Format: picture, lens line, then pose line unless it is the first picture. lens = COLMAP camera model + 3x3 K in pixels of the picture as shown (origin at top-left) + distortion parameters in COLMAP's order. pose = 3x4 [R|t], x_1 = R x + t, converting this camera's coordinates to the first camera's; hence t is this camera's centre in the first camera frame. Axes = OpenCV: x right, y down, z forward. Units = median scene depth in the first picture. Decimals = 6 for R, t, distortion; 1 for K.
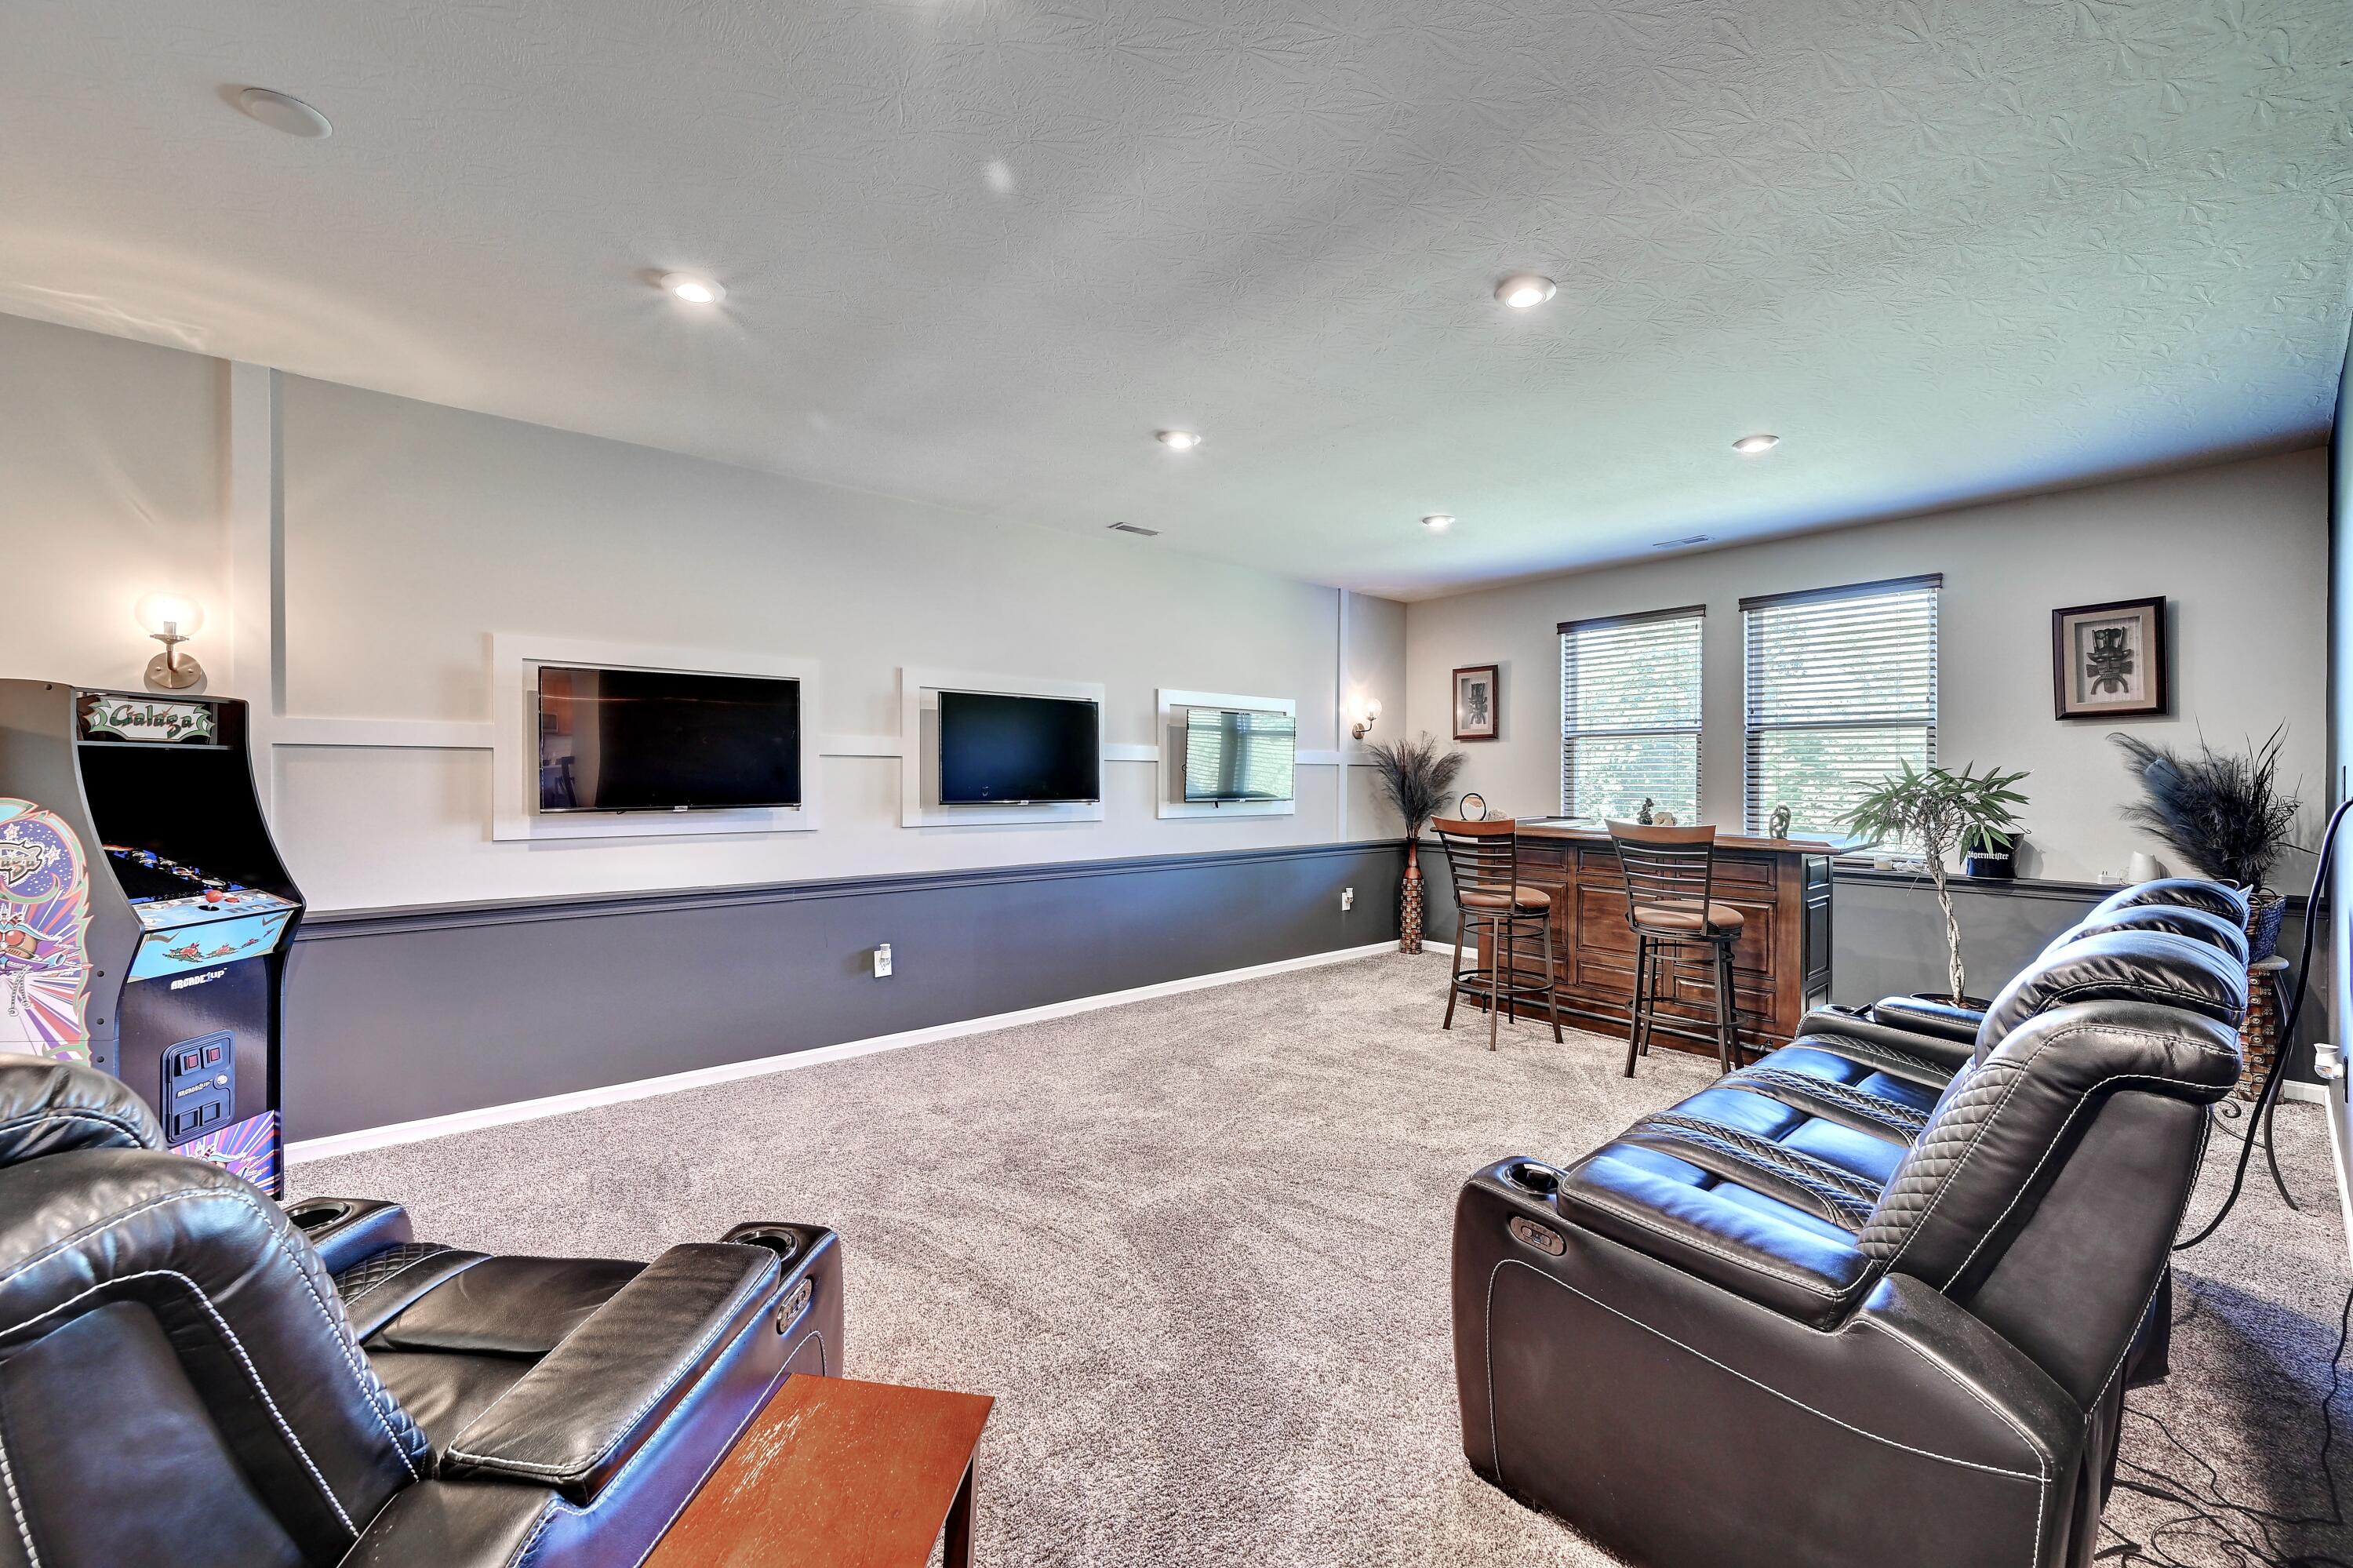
lens RADIAL K [[932.0, 0, 1178.8], [0, 932.0, 784.0], [0, 0, 1]] dist [0.003386, 0.000003]
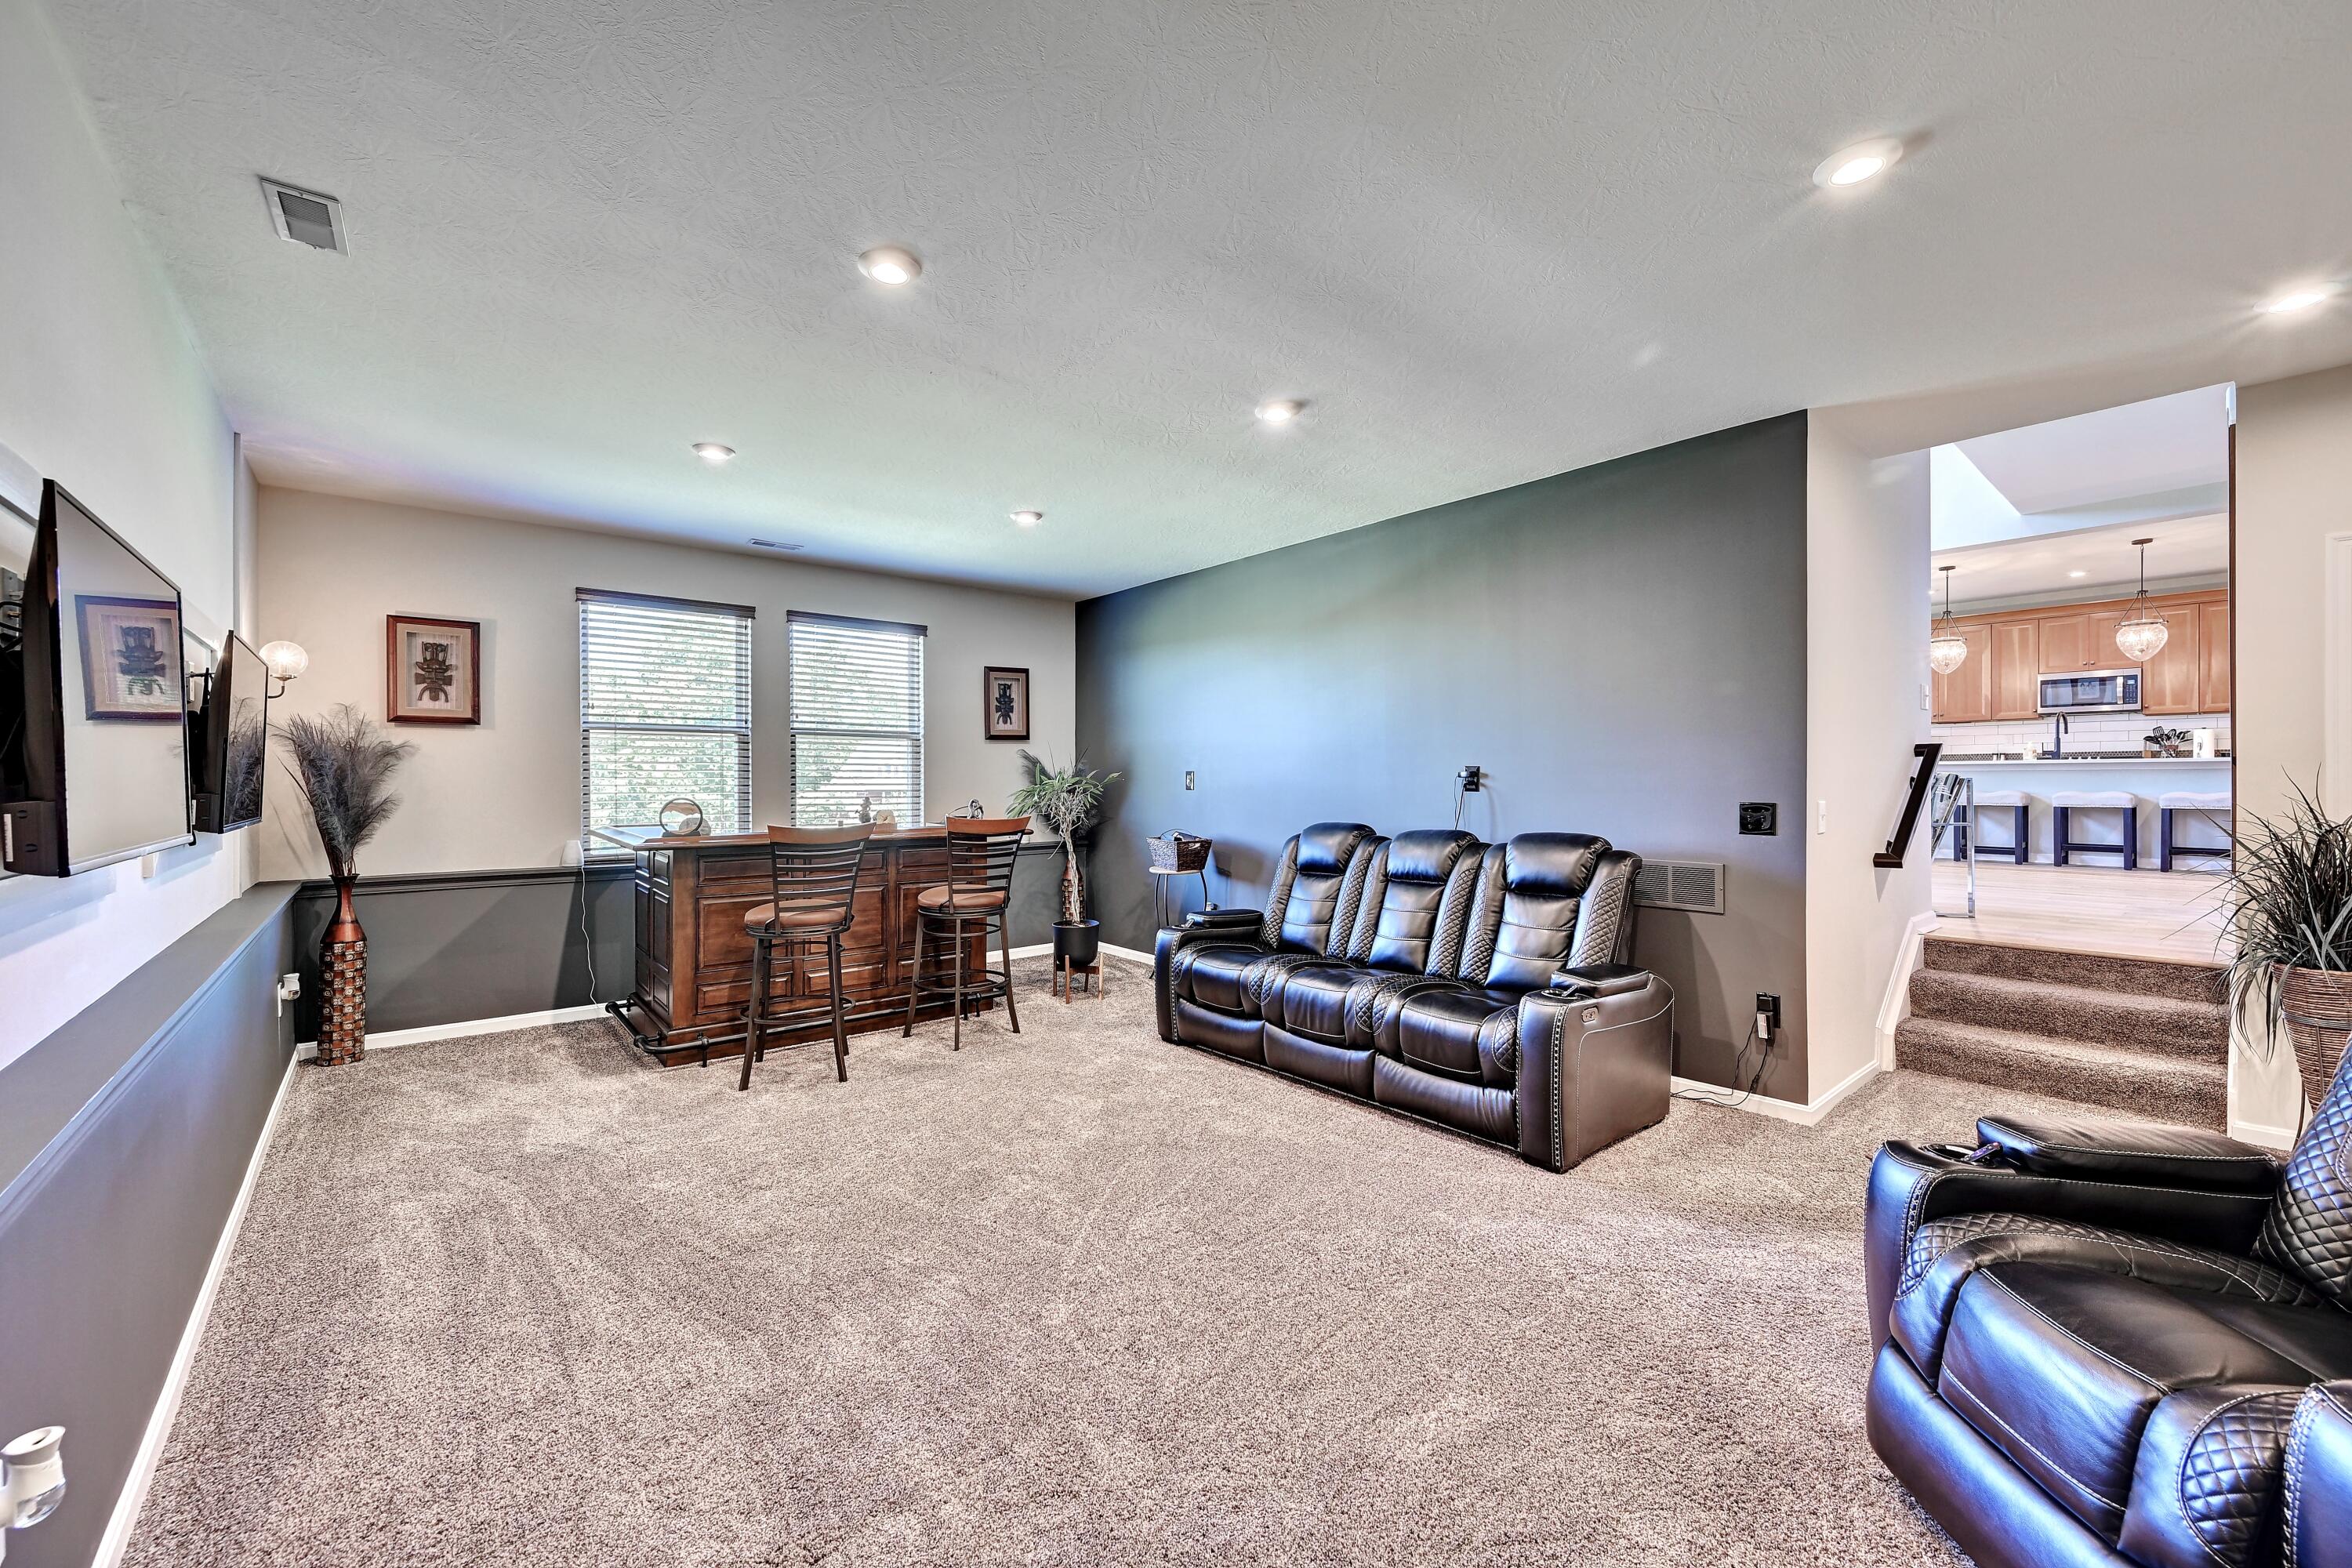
lens RADIAL K [[931.6, 0, 1178.3], [0, 931.6, 776.4], [0, 0, 1]] dist [0.003386, 0.000003]
pose [[-0.003320, -0.000849, 0.999994, -0.439425], [0.009118, 0.999958, 0.000879, -0.004831], [-0.999953, 0.009121, -0.003312, 0.526605]]
